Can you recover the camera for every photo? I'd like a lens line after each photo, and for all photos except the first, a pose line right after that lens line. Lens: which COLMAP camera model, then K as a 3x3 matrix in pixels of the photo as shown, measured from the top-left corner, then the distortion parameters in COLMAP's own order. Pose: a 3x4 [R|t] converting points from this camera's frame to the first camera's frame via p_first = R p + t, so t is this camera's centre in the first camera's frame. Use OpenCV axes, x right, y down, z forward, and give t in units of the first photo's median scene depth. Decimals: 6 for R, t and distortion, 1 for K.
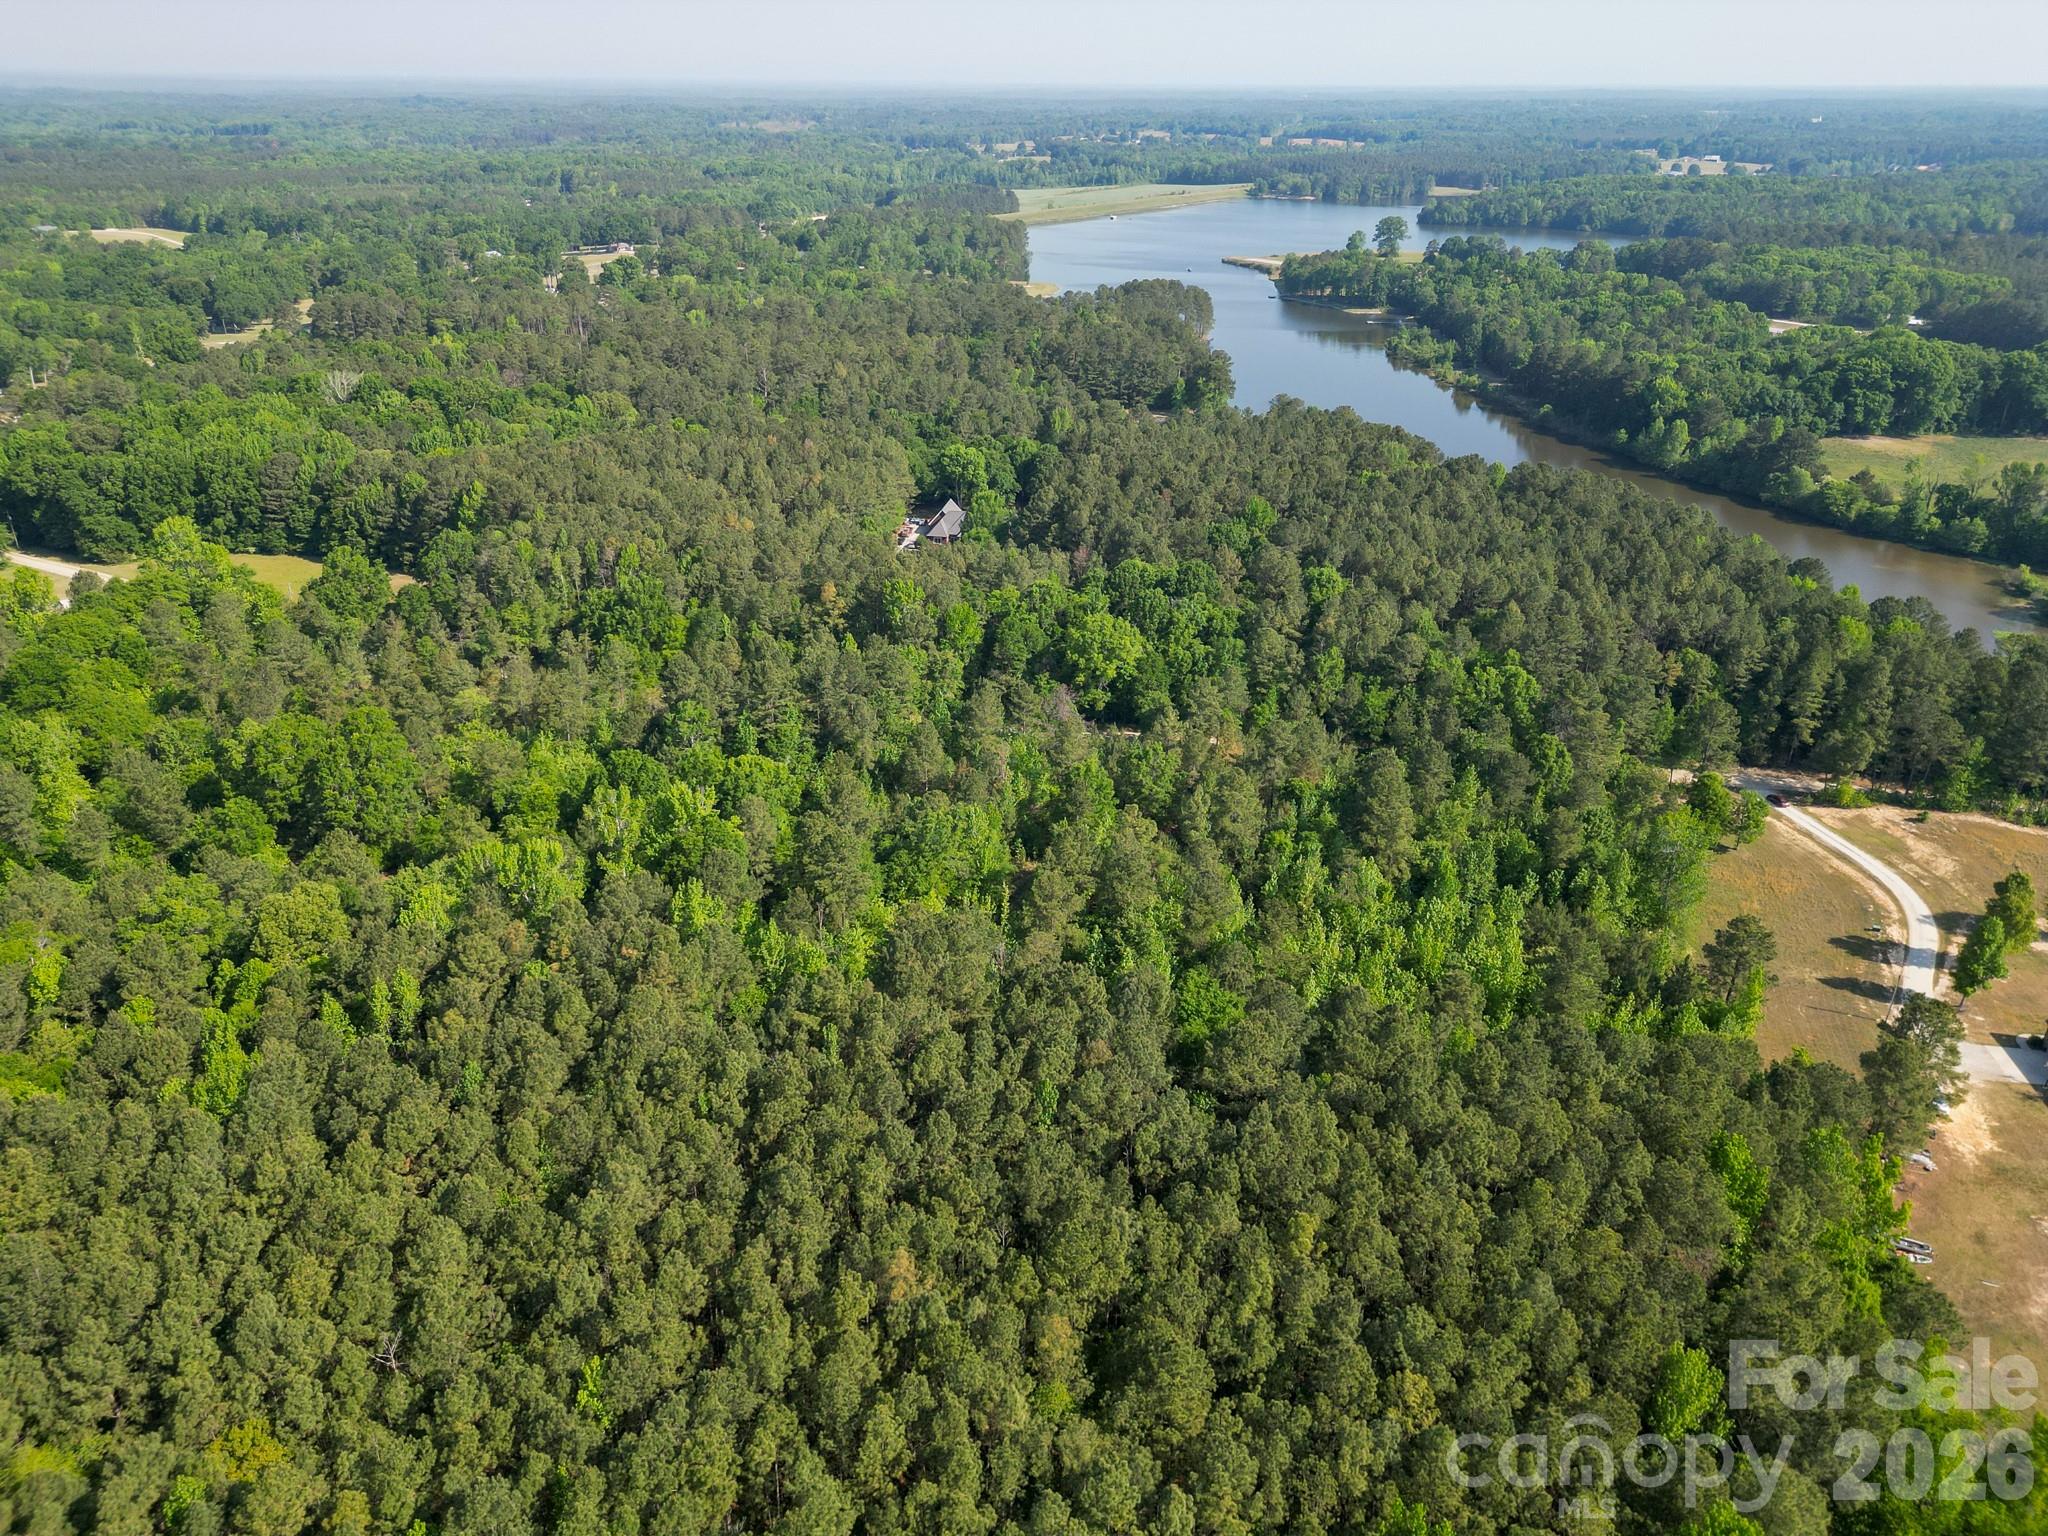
lens RADIAL K [[1430.0, 0, 1021.5], [0, 1430.0, 766.7], [0, 0, 1]] dist [0.072238, -0.065529]
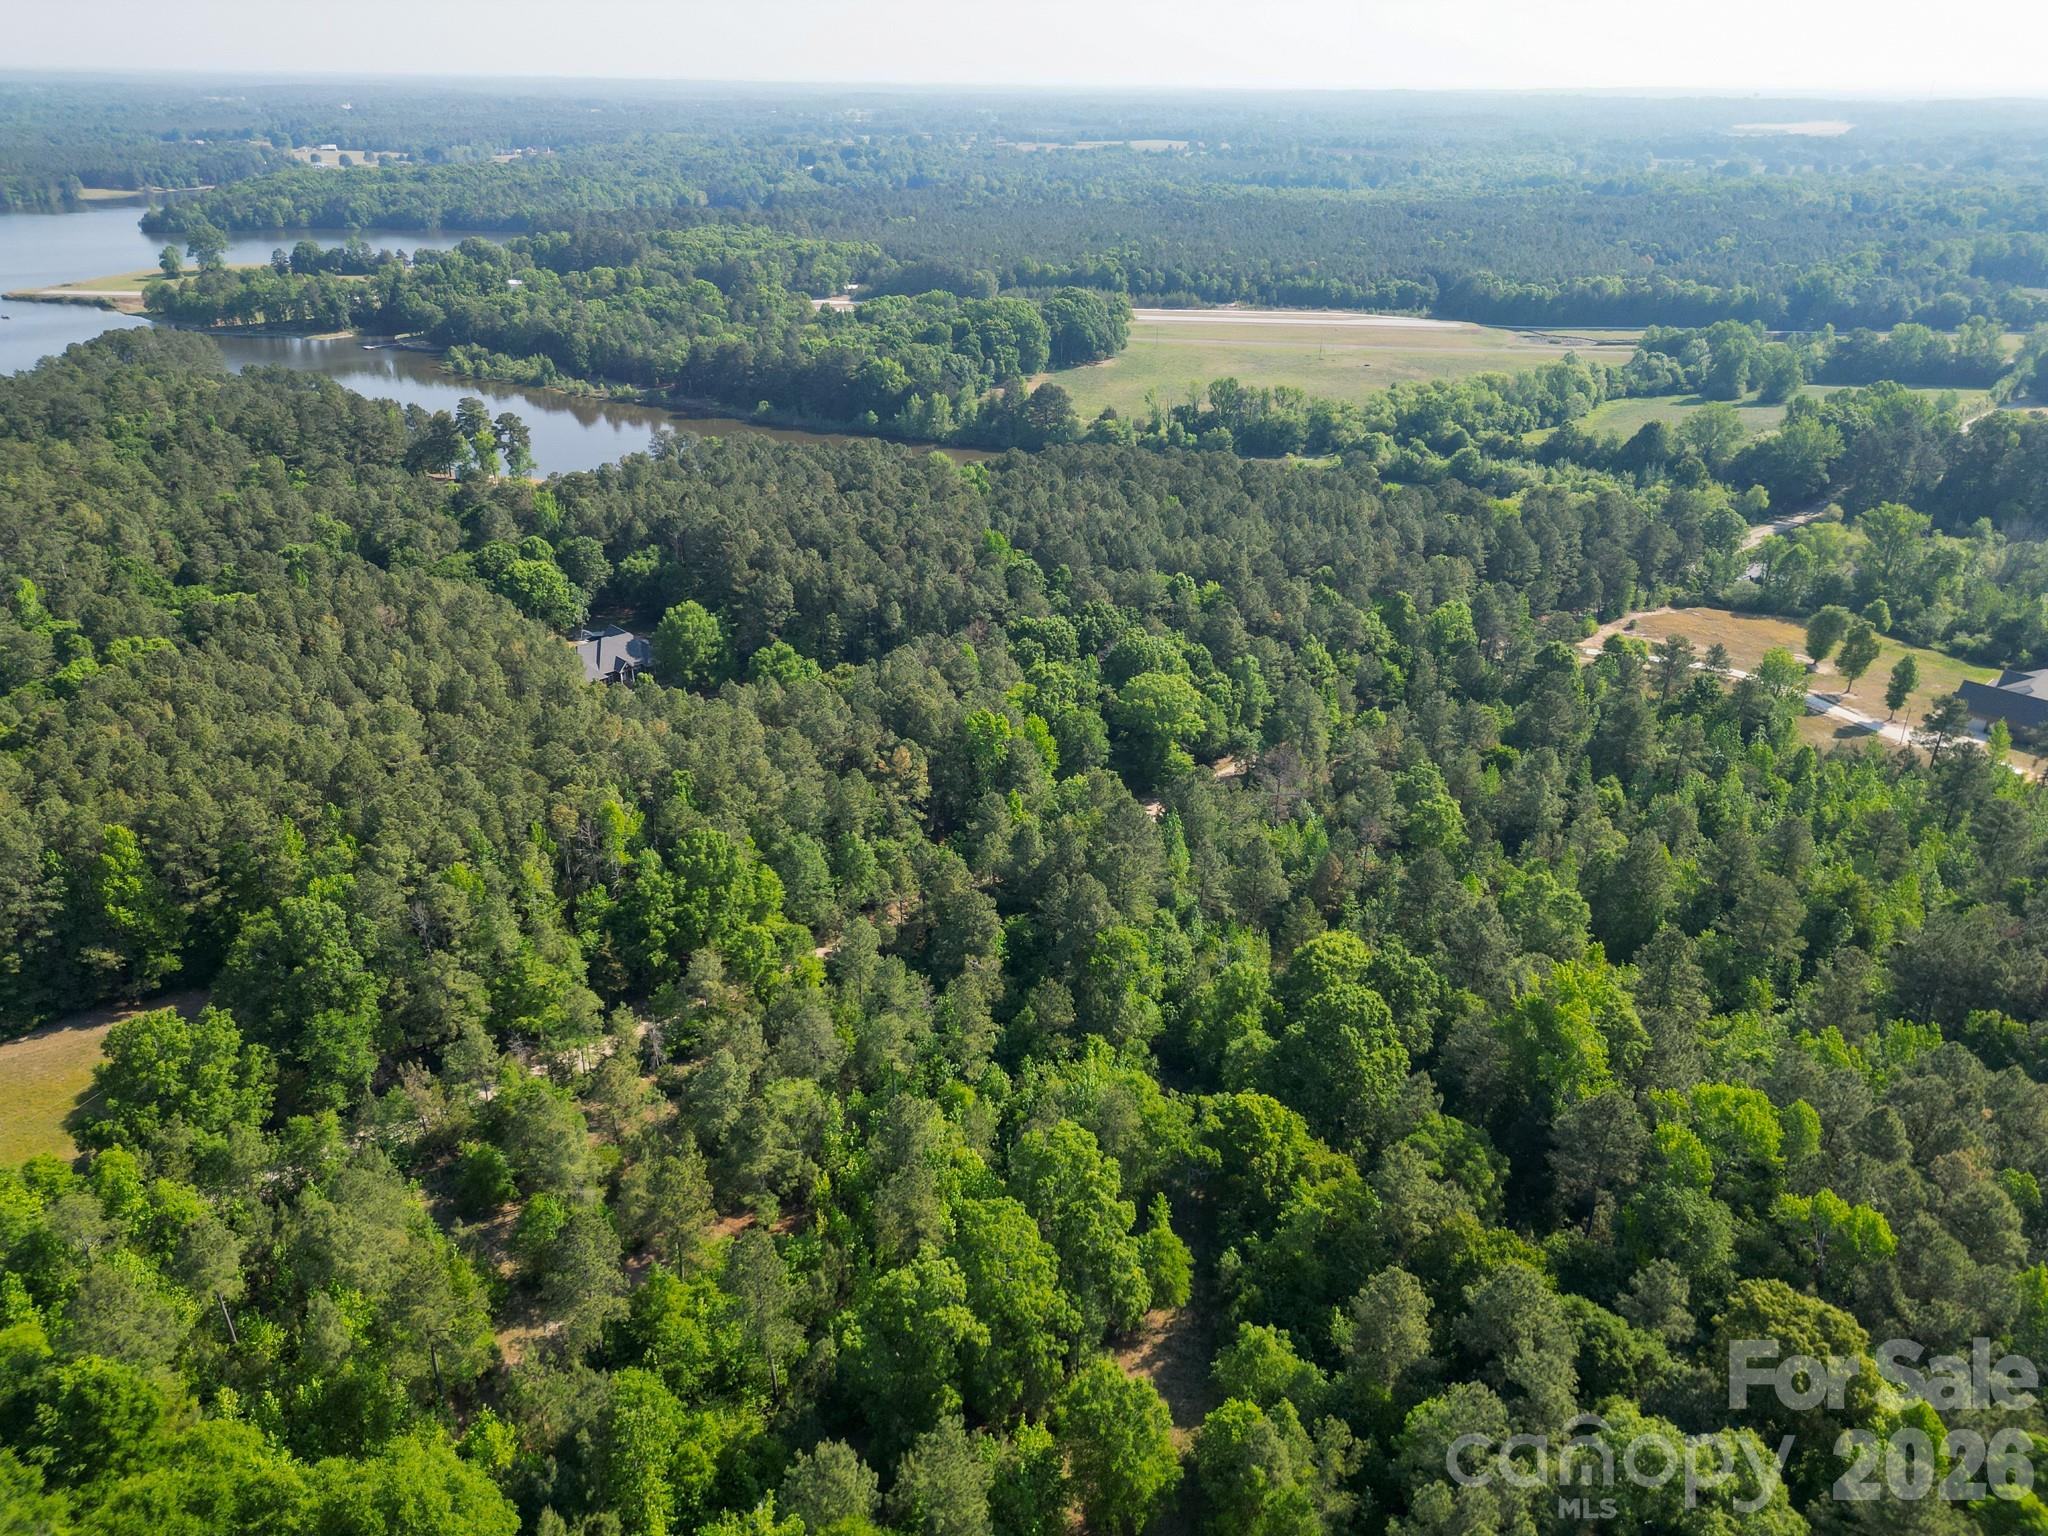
lens RADIAL K [[1430.0, 0, 1021.5], [0, 1430.0, 766.7], [0, 0, 1]] dist [0.072238, -0.065529]
pose [[0.605110, -0.346110, 0.716972, -0.365255], [0.339926, 0.926665, 0.160446, -0.124092], [-0.719925, 0.146629, 0.678386, 0.248264]]
